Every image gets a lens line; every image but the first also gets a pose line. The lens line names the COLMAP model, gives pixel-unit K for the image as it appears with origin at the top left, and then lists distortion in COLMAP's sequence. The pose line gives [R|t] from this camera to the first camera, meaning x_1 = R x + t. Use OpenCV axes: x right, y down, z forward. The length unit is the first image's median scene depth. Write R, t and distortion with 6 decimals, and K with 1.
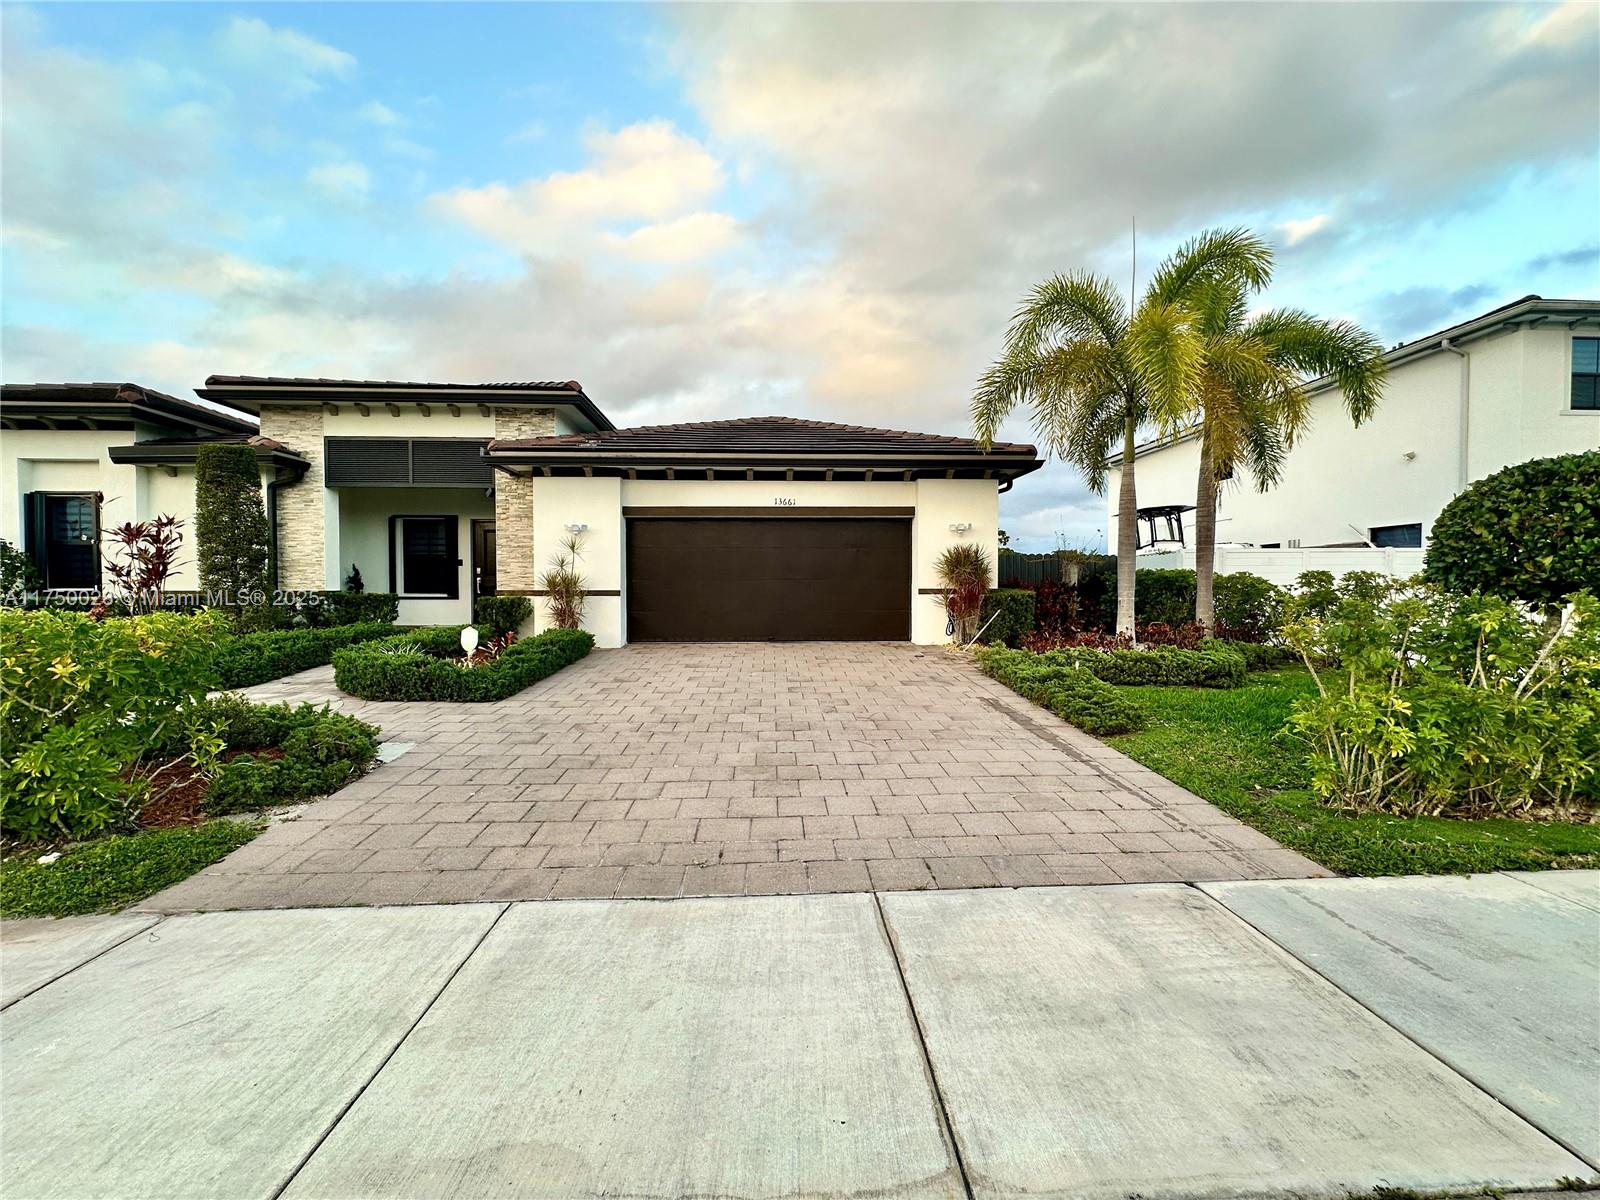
lens RADIAL K [[642.3, 0, 799.2], [0, 642.3, 602.8], [0, 0, 1]] dist [-0.001838, 0.000768]
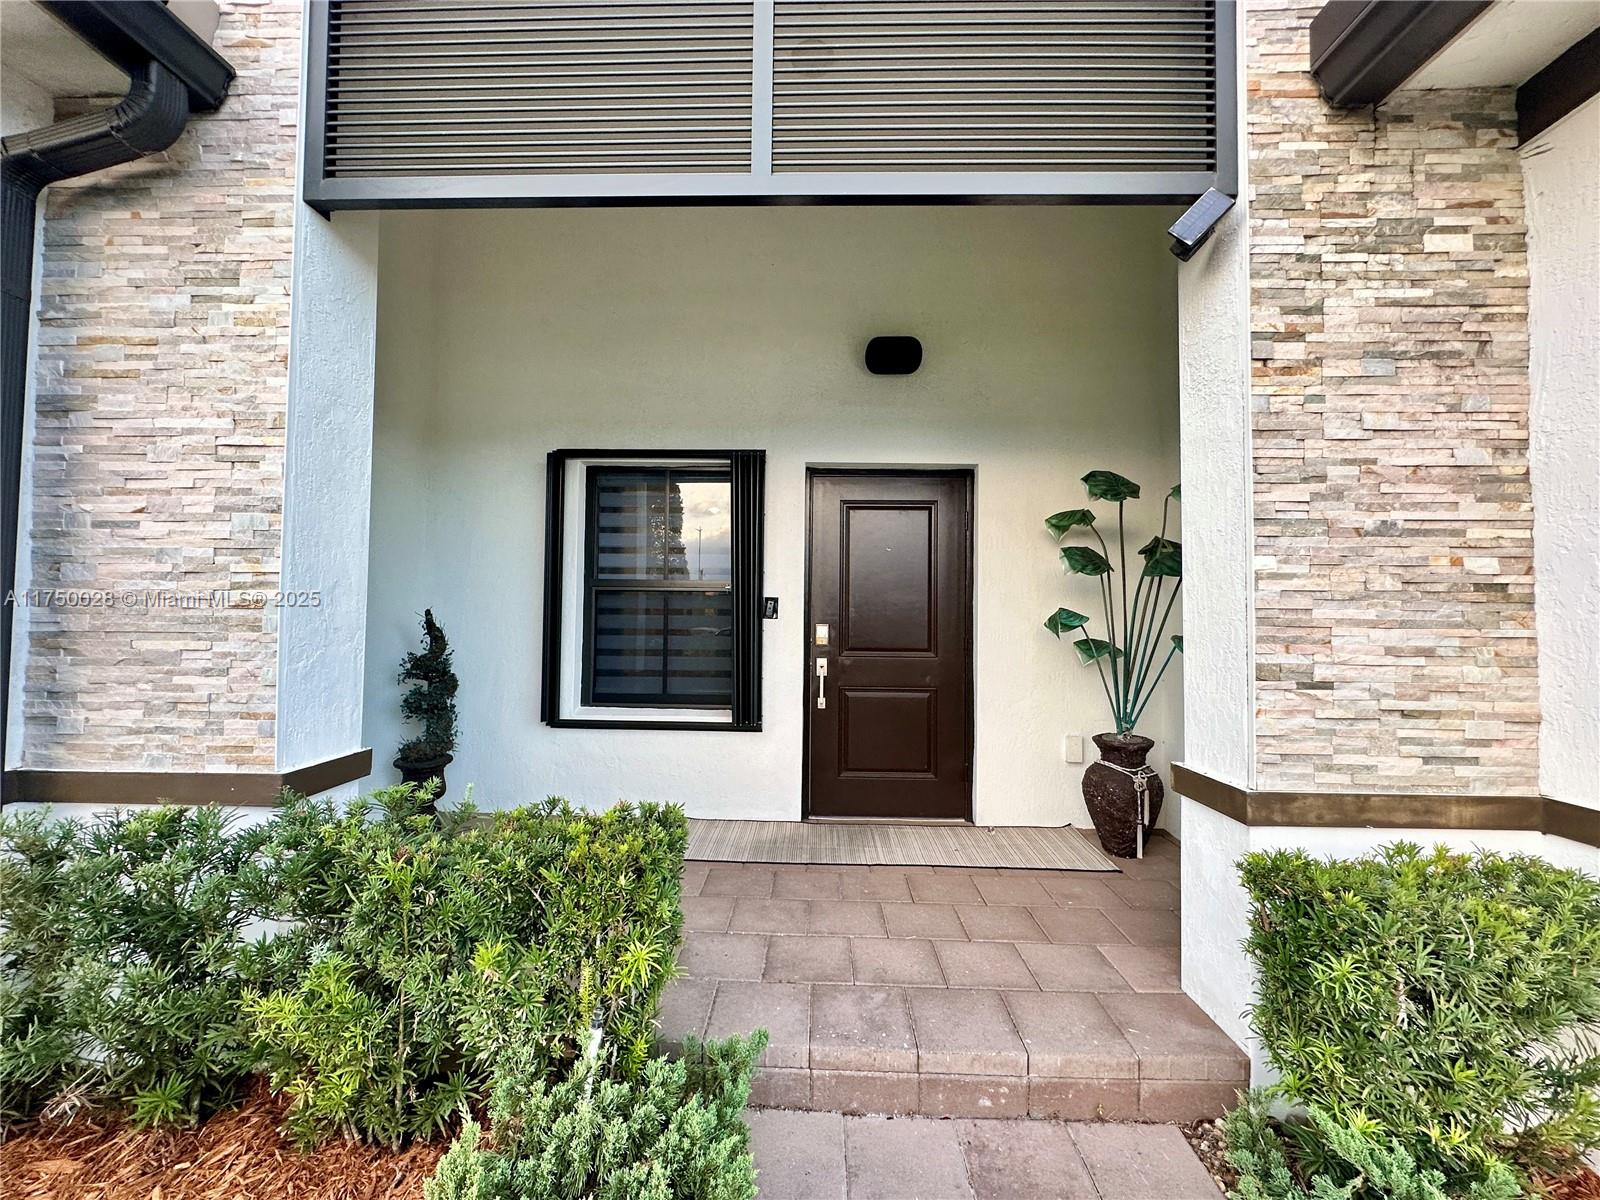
lens RADIAL K [[642.3, 0, 801.1], [0, 642.3, 604.8], [0, 0, 1]] dist [-0.001838, 0.000768]
pose [[0.997462, 0.010111, -0.070474, -0.632351], [-0.013517, 0.998755, -0.048023, -0.063700], [0.069901, 0.048854, 0.996357, 0.903854]]
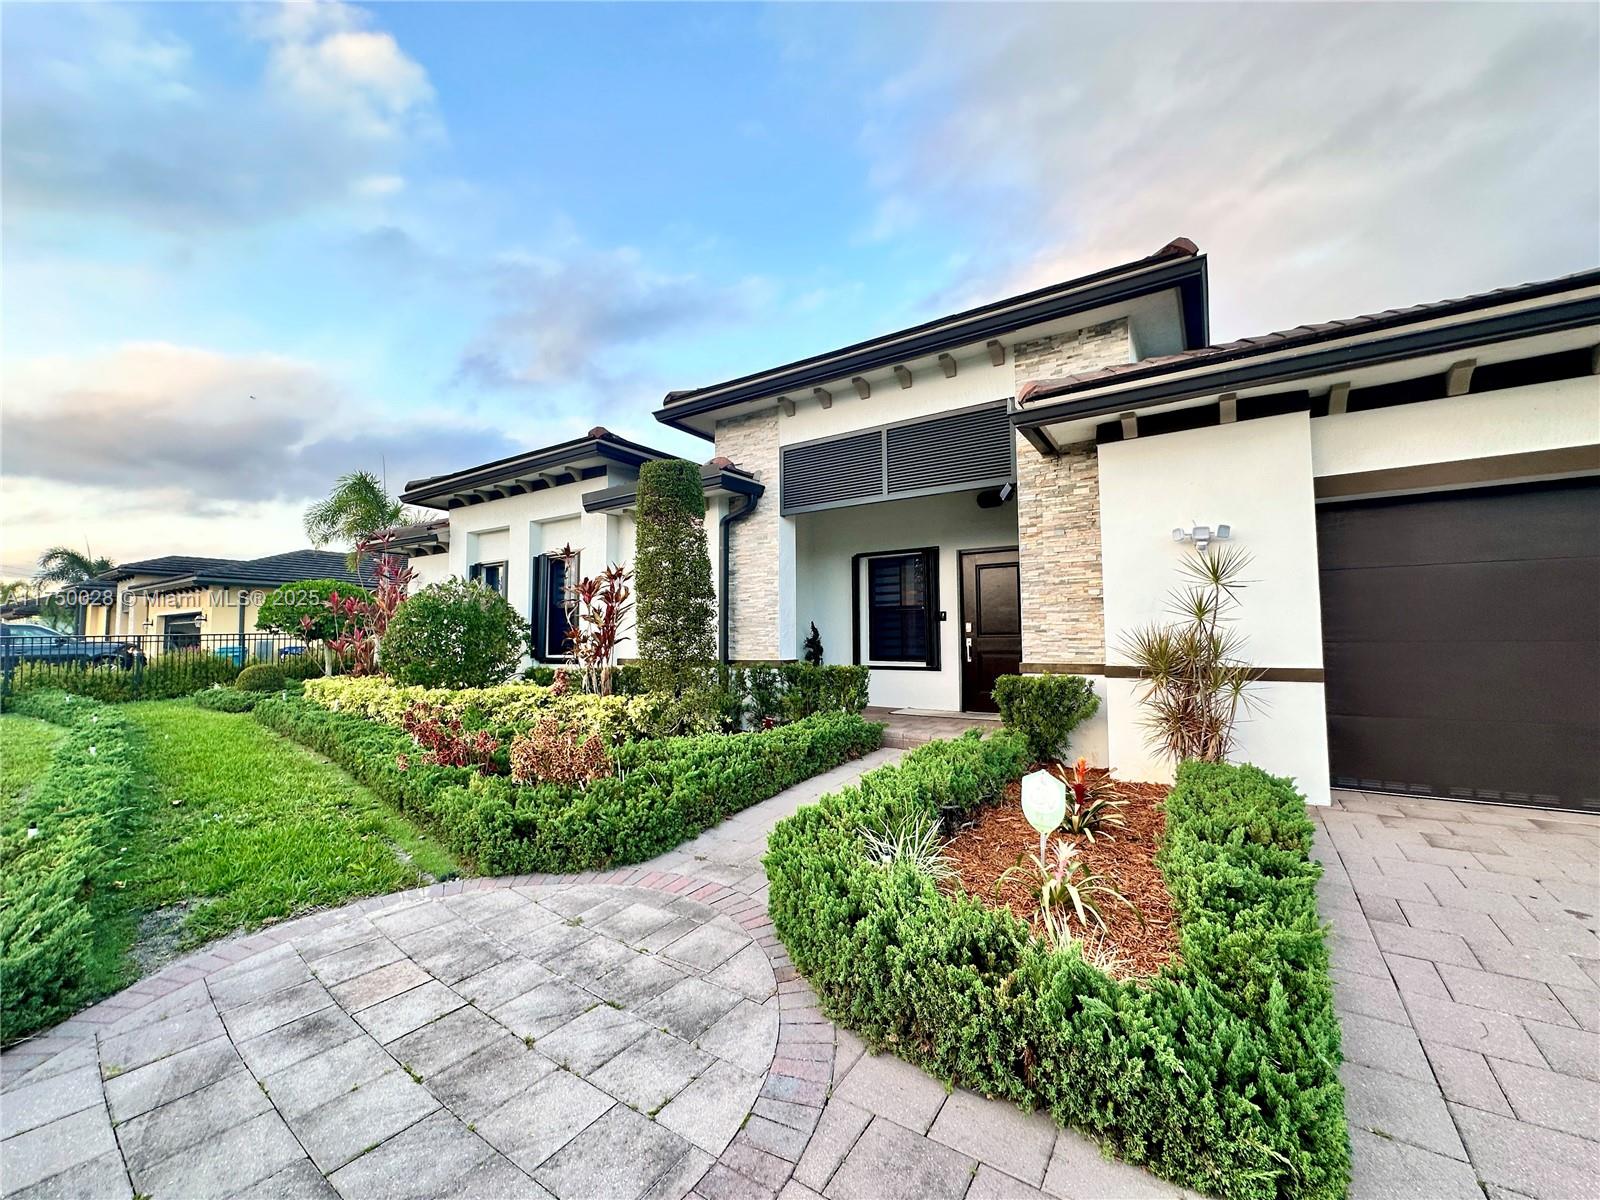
lens RADIAL K [[642.3, 0, 797.8], [0, 642.3, 604.6], [0, 0, 1]] dist [-0.001838, 0.000768]
pose [[0.806834, -0.038404, -0.589528, -0.326526], [-0.007432, 0.997146, -0.075129, -0.029379], [0.590731, 0.064998, 0.804246, 0.475199]]
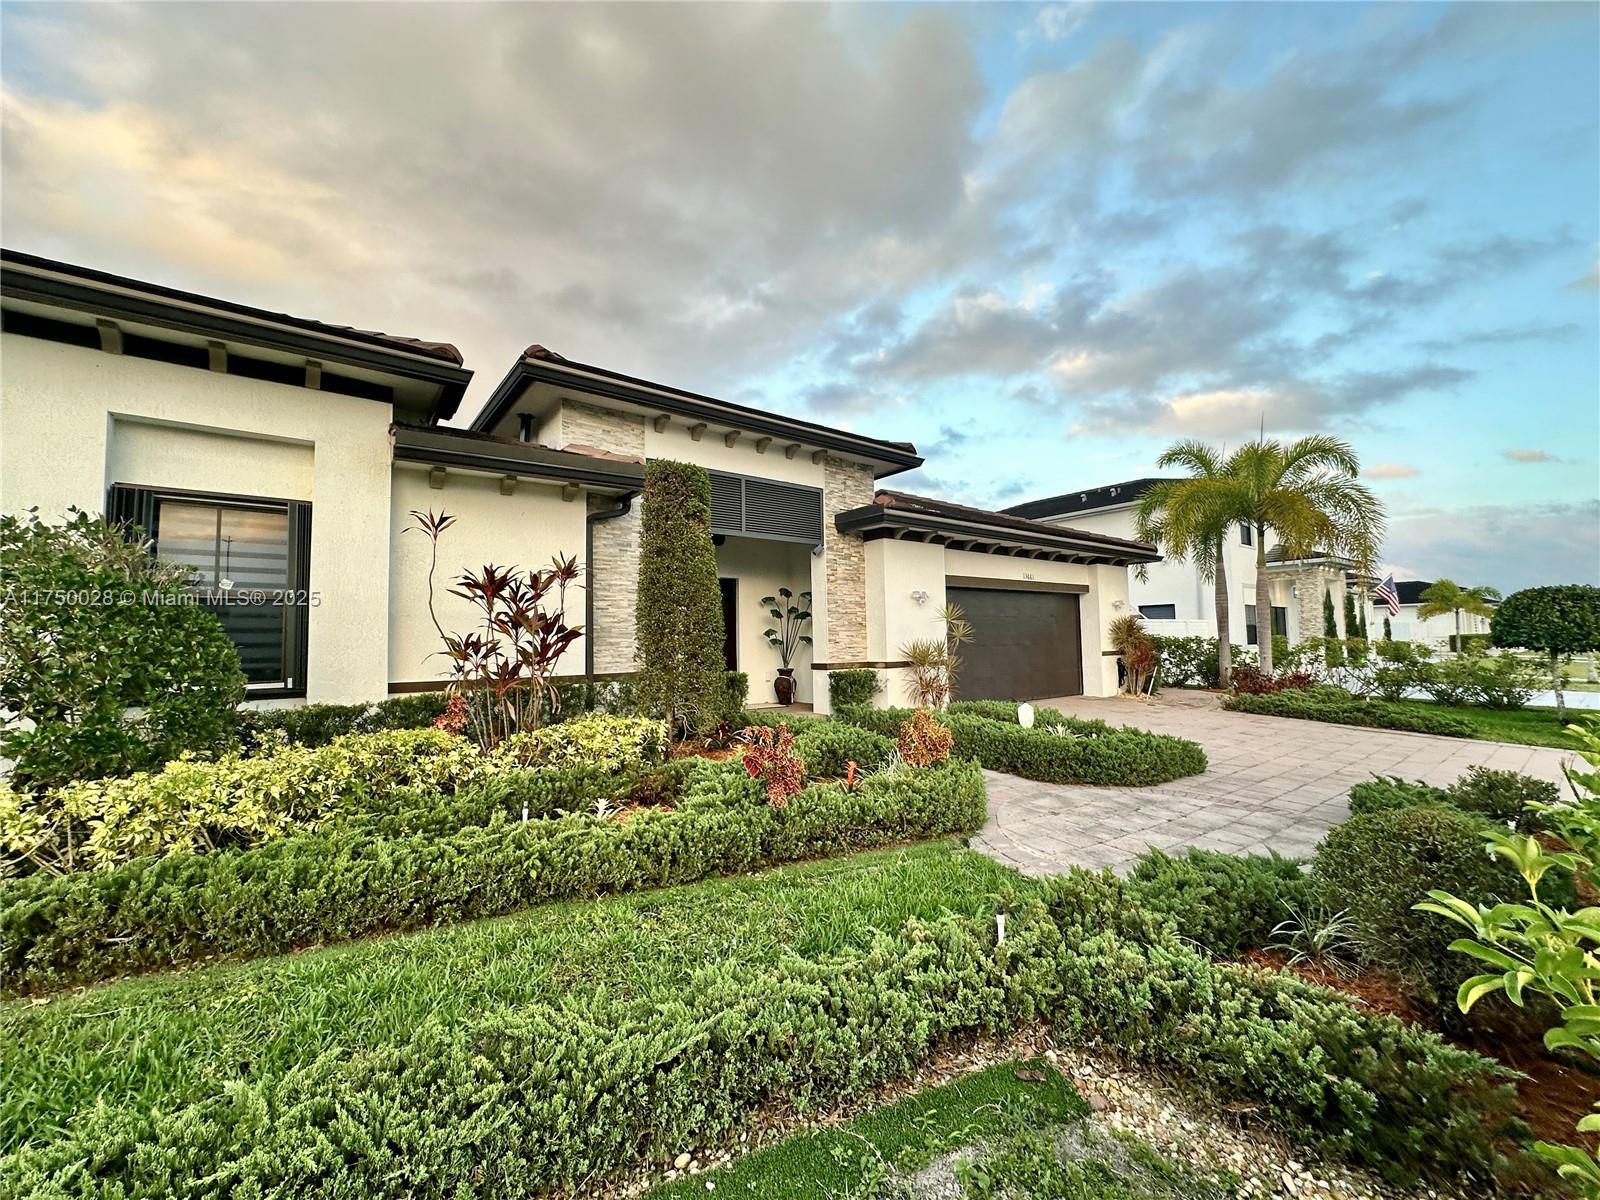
lens RADIAL K [[642.3, 0, 800.9], [0, 642.3, 607.3], [0, 0, 1]] dist [-0.001838, 0.000768]
pose [[0.816914, 0.020199, 0.576406, -1.094166], [0.028607, 0.996738, -0.075471, -0.033426], [-0.576050, 0.078143, 0.813671, 0.346559]]
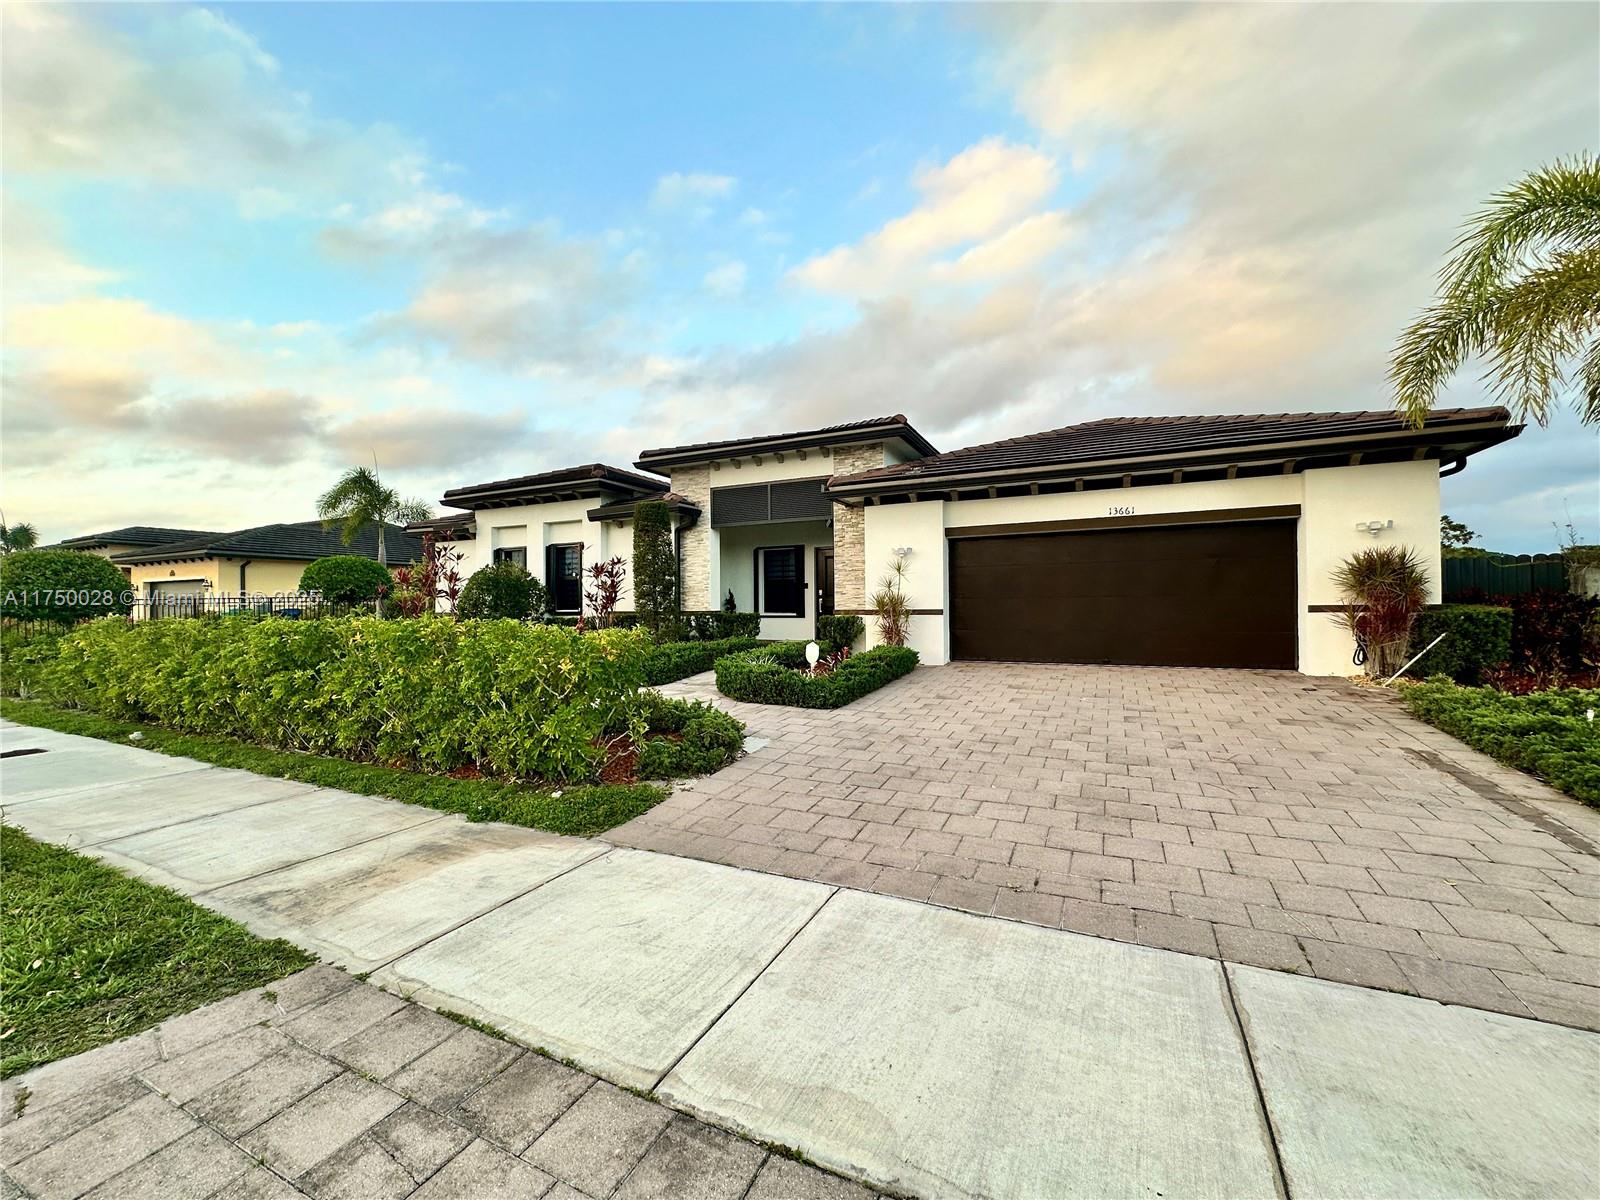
lens RADIAL K [[642.3, 0, 797.5], [0, 642.3, 603.2], [0, 0, 1]] dist [-0.001838, 0.000768]
pose [[0.876520, -0.009688, -0.481268, 0.013246], [-0.003011, 0.999668, -0.025607, -0.002456], [0.481356, 0.023894, 0.876199, -0.015508]]
